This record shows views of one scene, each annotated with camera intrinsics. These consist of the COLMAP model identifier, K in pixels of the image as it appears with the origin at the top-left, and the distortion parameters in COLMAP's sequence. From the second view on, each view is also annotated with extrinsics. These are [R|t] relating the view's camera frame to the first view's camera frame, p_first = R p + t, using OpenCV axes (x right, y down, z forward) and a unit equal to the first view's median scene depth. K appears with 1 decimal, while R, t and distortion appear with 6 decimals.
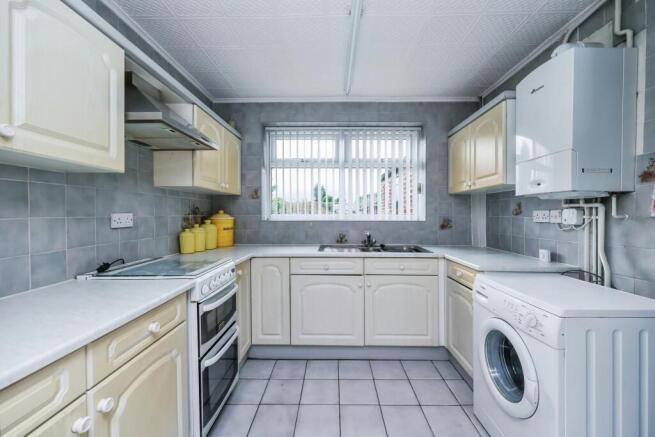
lens RADIAL K [[266.8, 0, 330.6], [0, 266.8, 217.2], [0, 0, 1]] dist [0.003618, -0.000004]
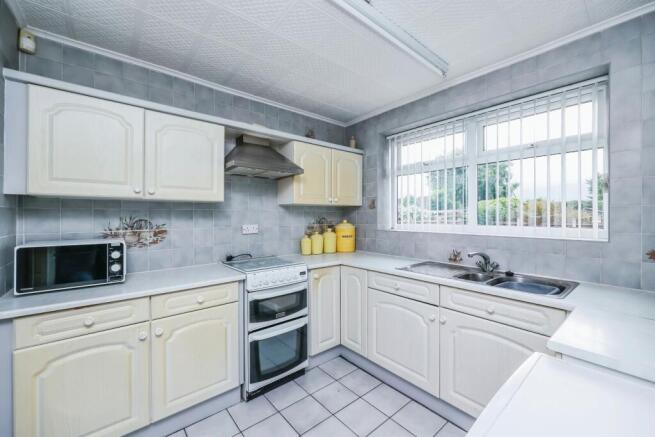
lens RADIAL K [[266.8, 0, 329.5], [0, 266.8, 217.4], [0, 0, 1]] dist [0.003618, -0.000004]
pose [[0.651044, 0.000992, -0.759039, 0.406671], [-0.006121, 0.999973, -0.003944, -0.030907], [0.759015, 0.007214, 0.651033, 0.198777]]
